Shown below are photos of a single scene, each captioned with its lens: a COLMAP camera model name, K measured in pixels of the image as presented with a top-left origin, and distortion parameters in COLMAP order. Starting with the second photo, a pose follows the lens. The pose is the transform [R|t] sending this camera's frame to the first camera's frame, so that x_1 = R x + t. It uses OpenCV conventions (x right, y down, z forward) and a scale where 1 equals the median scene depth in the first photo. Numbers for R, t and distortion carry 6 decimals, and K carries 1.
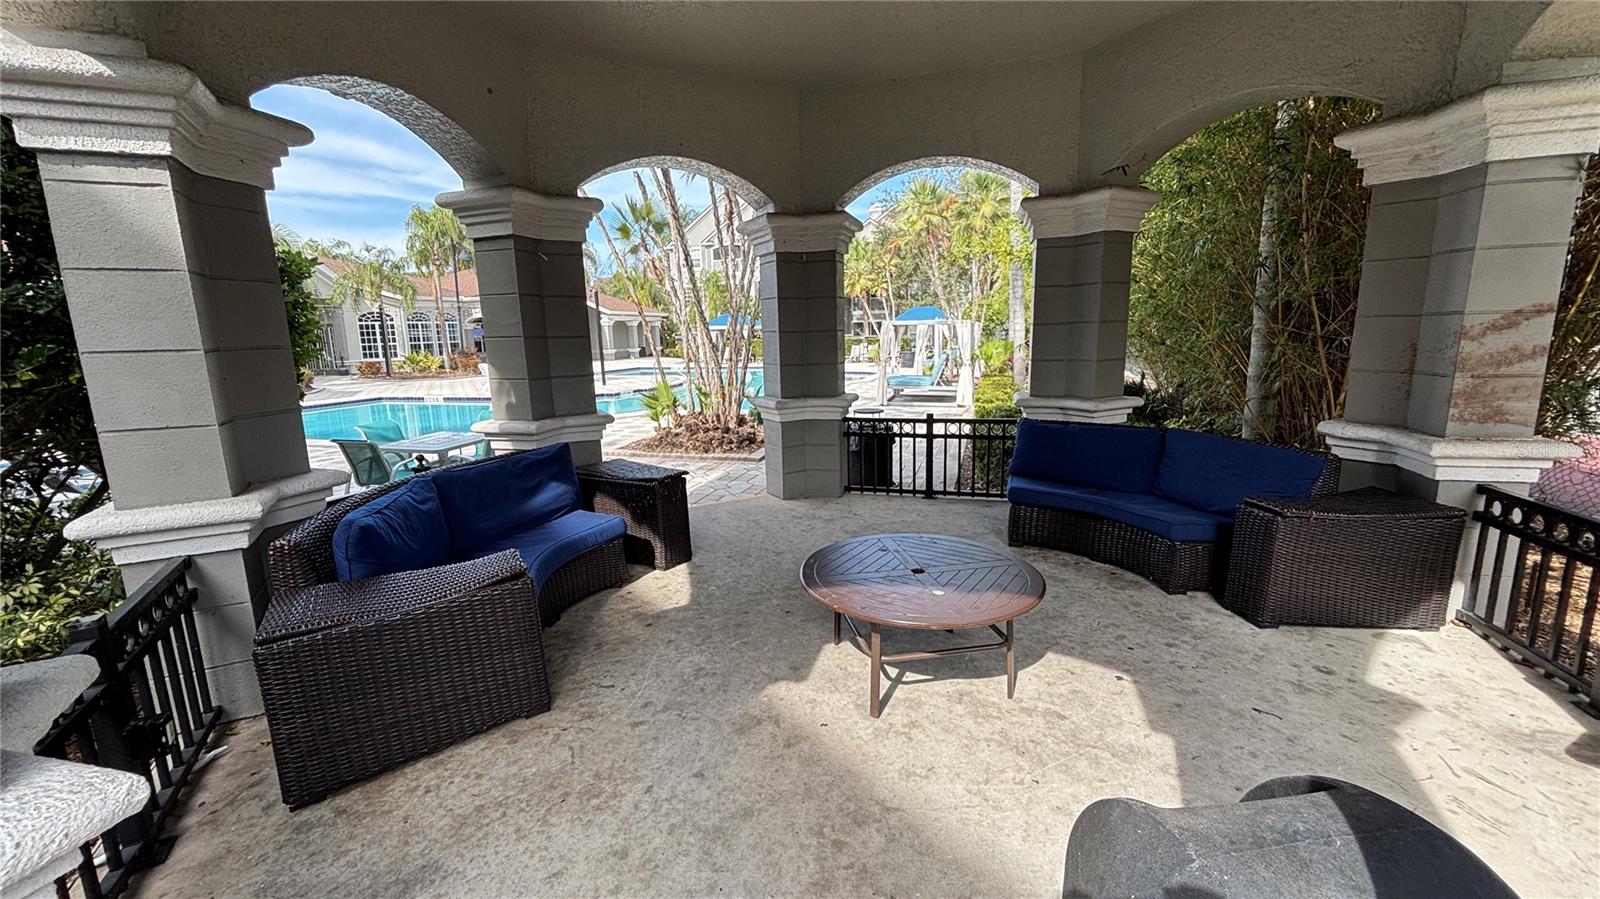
lens RADIAL K [[643.4, 0, 807.2], [0, 643.4, 454.3], [0, 0, 1]] dist [0.012406, -0.000605]
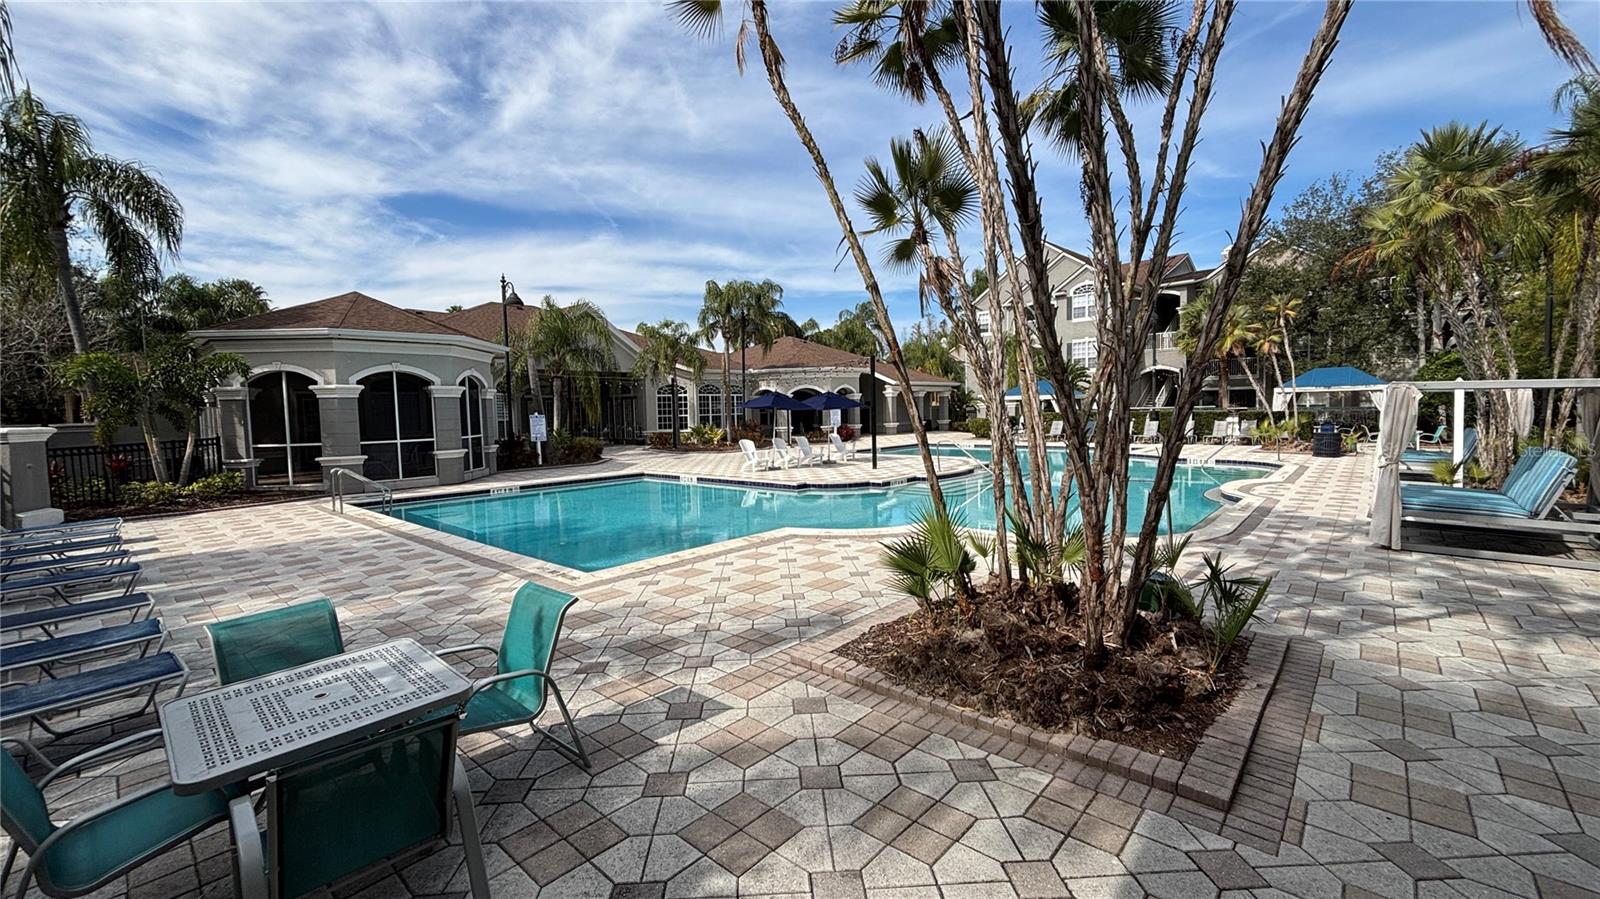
lens RADIAL K [[643.4, 0, 799.9], [0, 643.4, 447.2], [0, 0, 1]] dist [0.012406, -0.000605]
pose [[0.900696, 0.029397, -0.433455, -0.041072], [-0.080963, 0.991588, -0.100986, -0.036129], [0.426840, 0.126051, 0.895499, 0.190558]]
